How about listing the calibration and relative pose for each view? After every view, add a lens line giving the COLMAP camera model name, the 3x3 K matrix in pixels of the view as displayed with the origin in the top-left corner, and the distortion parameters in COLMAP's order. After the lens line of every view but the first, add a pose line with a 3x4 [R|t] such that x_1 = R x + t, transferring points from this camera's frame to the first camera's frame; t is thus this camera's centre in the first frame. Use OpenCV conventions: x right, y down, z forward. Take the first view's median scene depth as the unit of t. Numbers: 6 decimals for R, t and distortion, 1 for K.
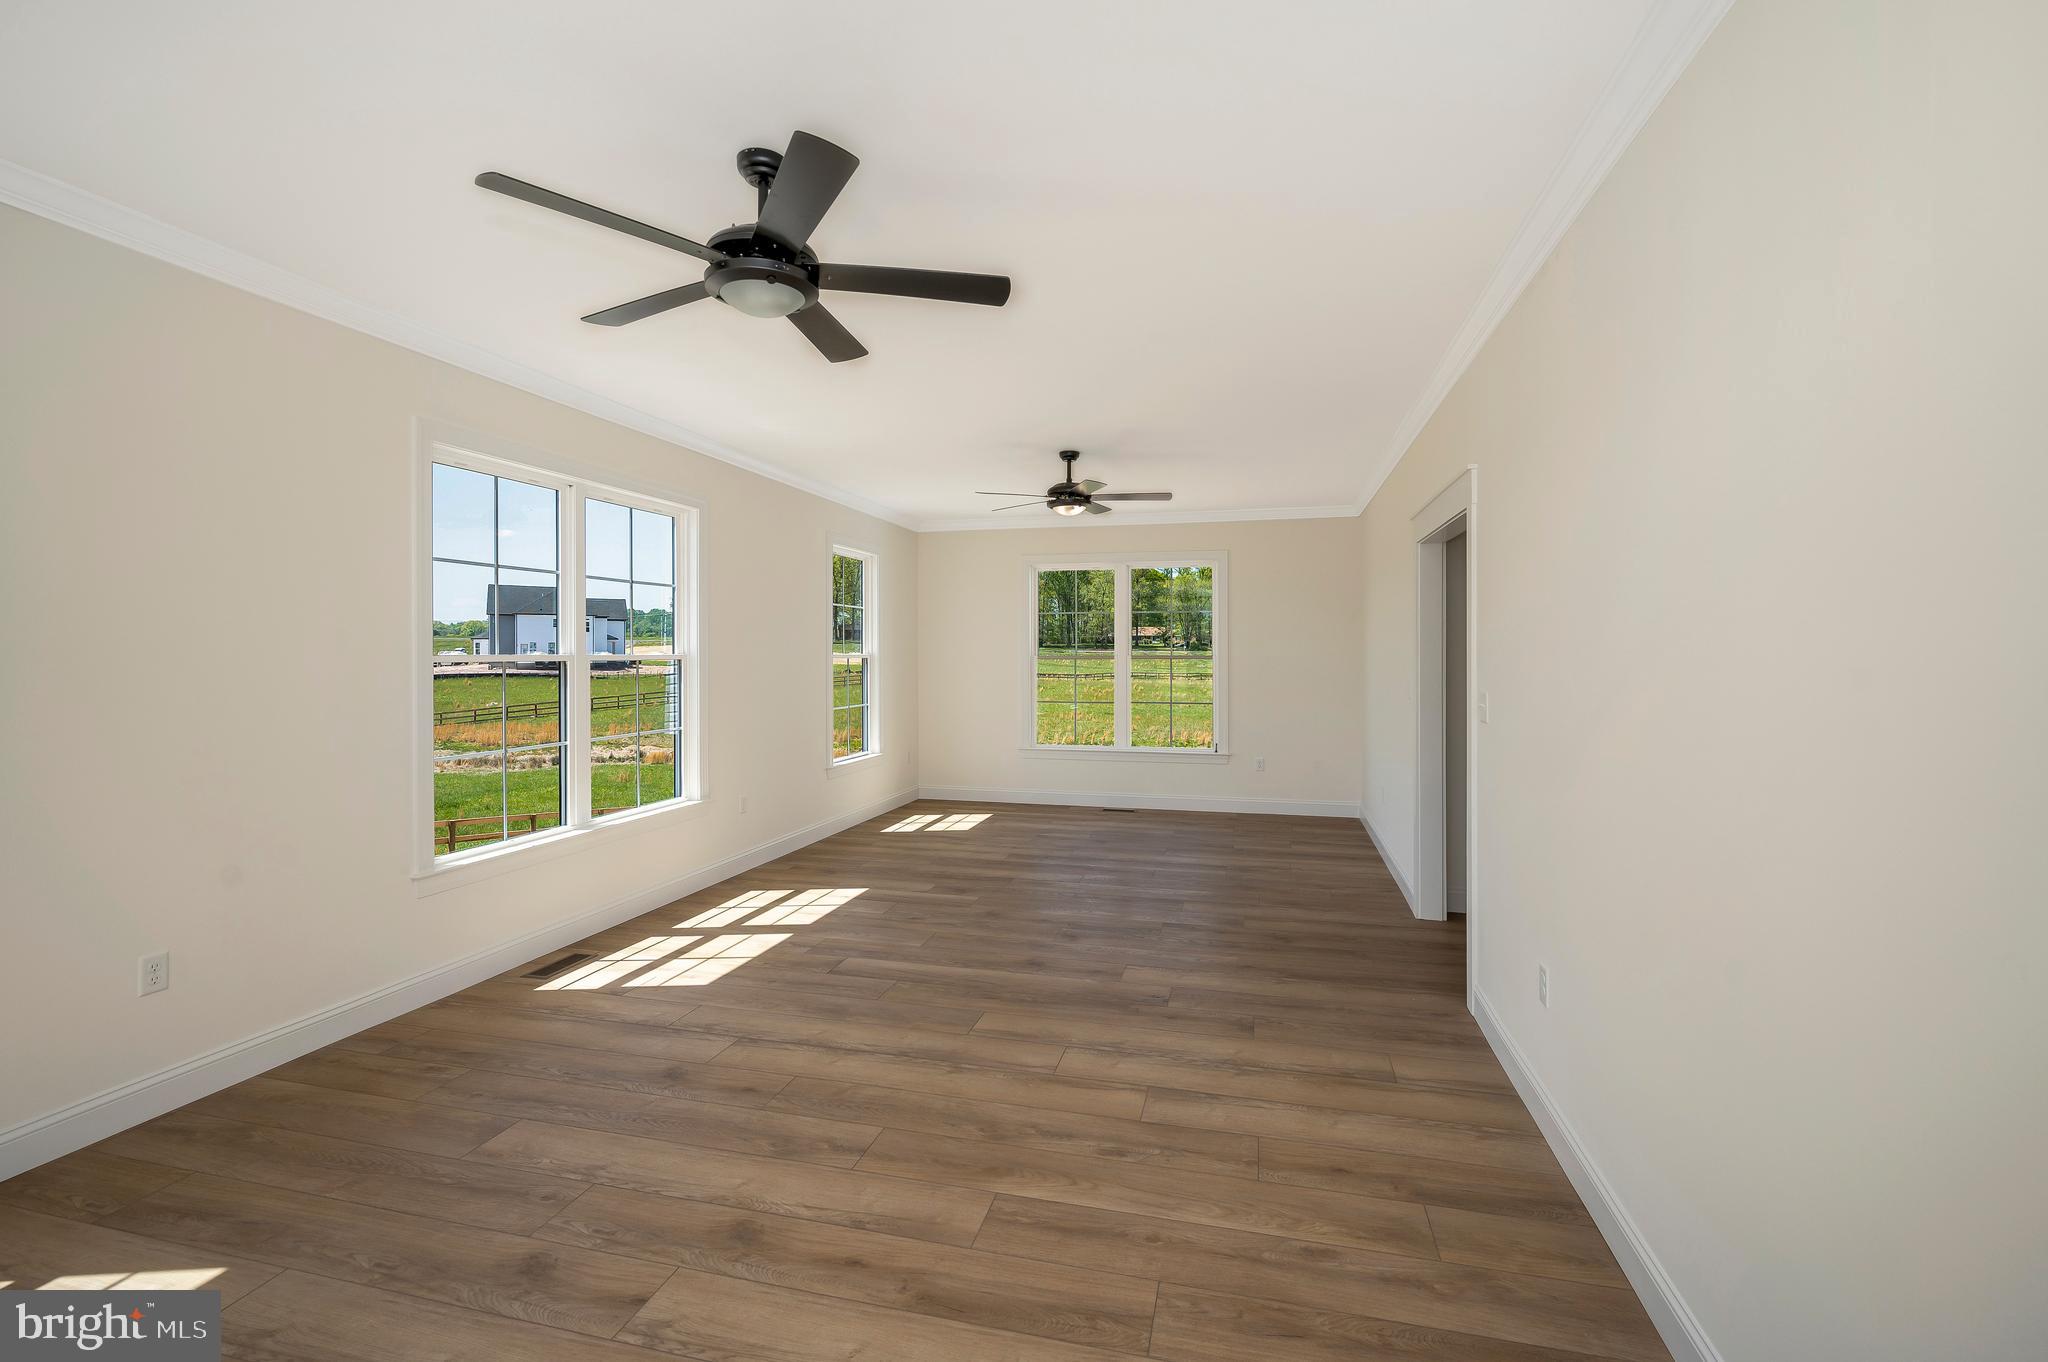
lens RADIAL K [[891.8, 0, 1030.5], [0, 891.8, 679.8], [0, 0, 1]] dist [0.001864, 0.000240]
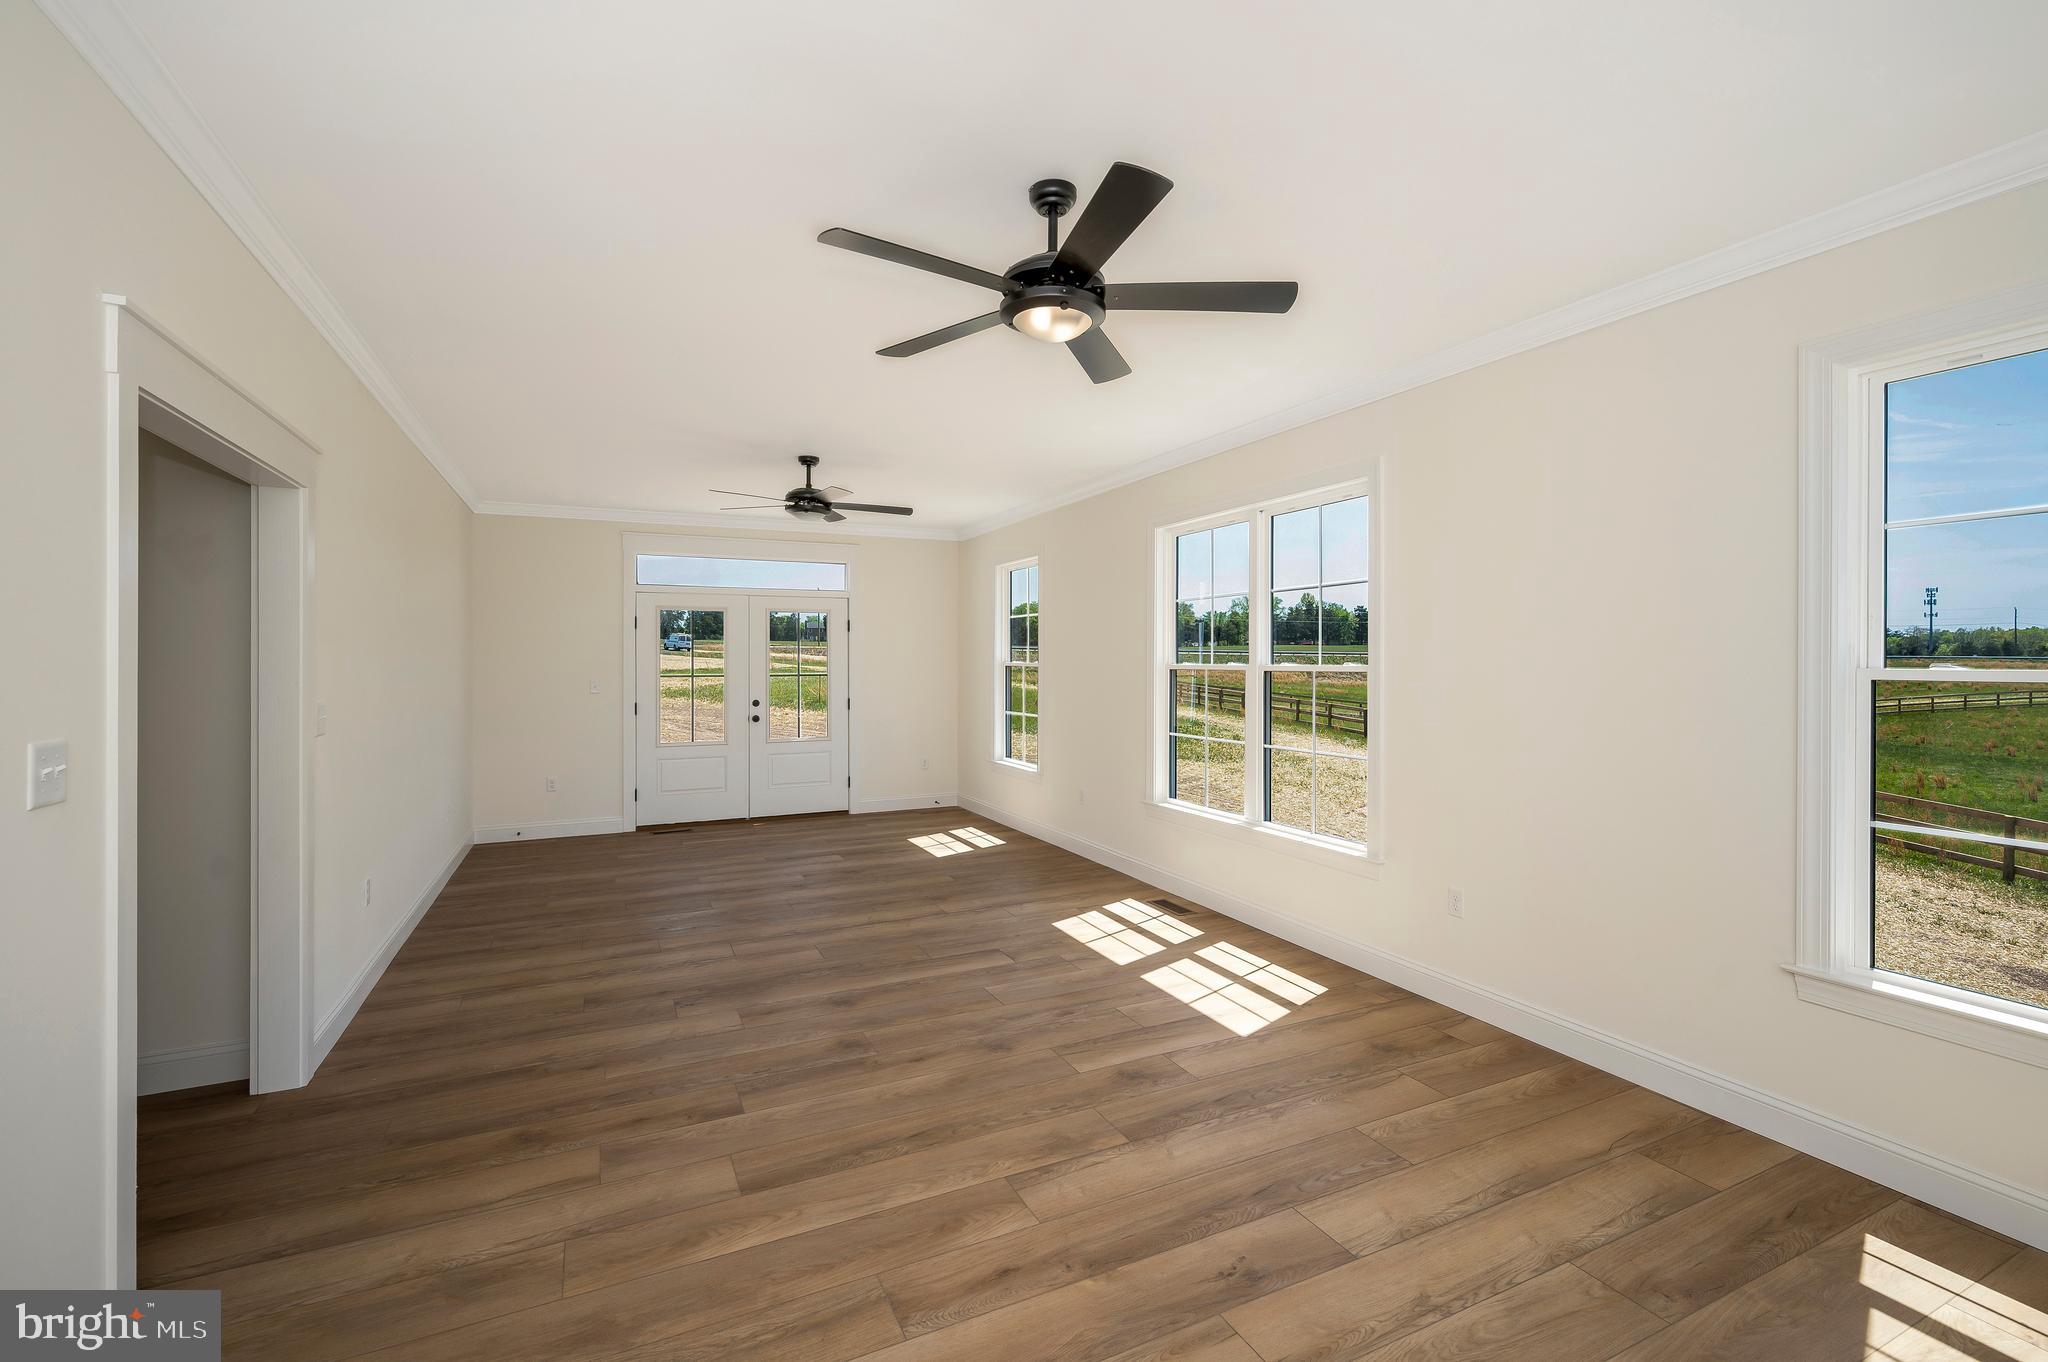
lens RADIAL K [[891.8, 0, 1026.4], [0, 891.8, 661.2], [0, 0, 1]] dist [0.001864, 0.000240]
pose [[-0.765041, -0.000852, -0.643981, 0.434920], [-0.020949, 0.999503, 0.023564, -0.054852], [0.643641, 0.031518, -0.764678, 1.749035]]
